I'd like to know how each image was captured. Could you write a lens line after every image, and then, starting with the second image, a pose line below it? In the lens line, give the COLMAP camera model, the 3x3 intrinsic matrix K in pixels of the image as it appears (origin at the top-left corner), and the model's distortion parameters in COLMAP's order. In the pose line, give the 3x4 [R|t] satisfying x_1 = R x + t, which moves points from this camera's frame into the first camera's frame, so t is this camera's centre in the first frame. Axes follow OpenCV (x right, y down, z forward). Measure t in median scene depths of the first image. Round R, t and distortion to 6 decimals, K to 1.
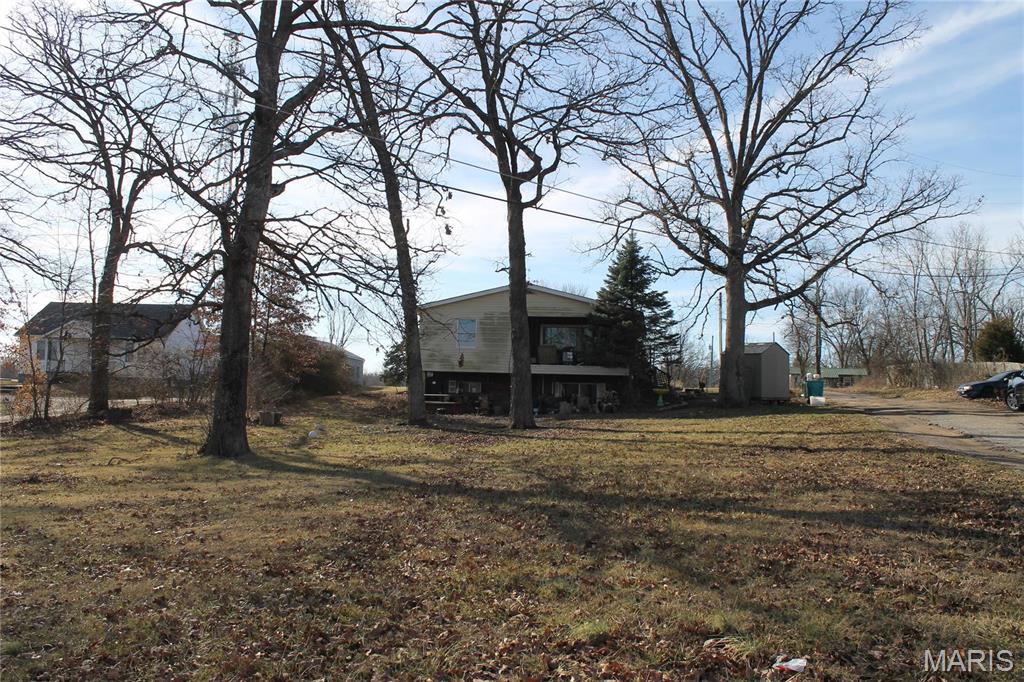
lens RADIAL K [[844.7, 0, 512.0], [0, 844.7, 341.0], [0, 0, 1]] dist [-0.184079, 0.229266]
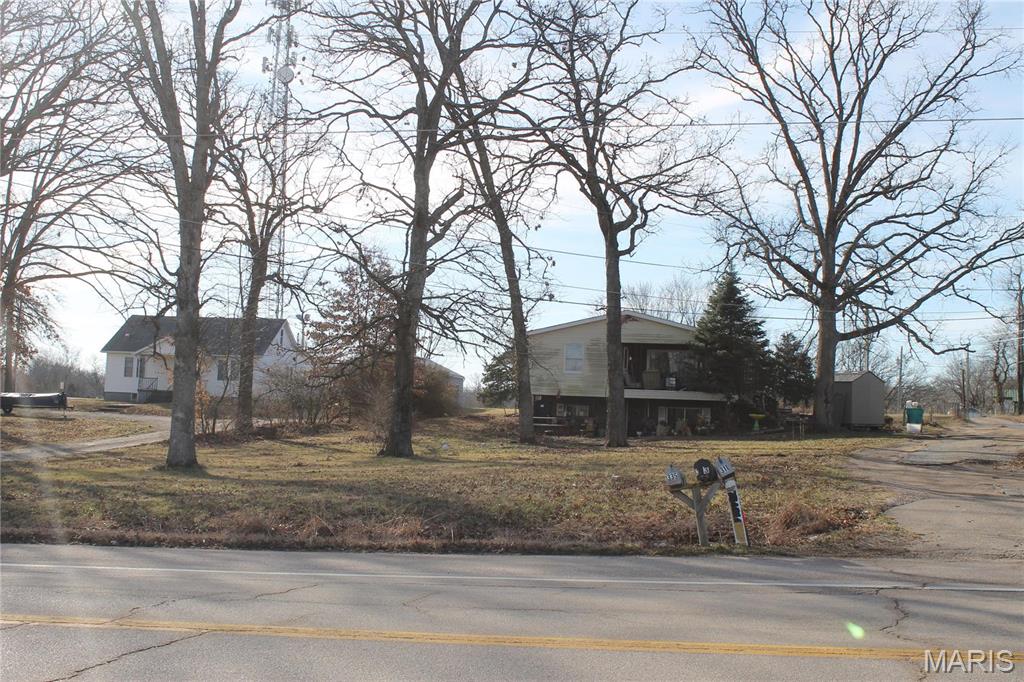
lens RADIAL K [[1241.4, 0, 512.0], [0, 1241.4, 341.0], [0, 0, 1]] dist [-0.084719, 0.007779]
pose [[0.992840, 0.004203, -0.119379, 0.058532], [-0.004148, 0.999991, 0.000712, -0.034808], [0.119381, -0.000212, 0.992849, -0.578934]]
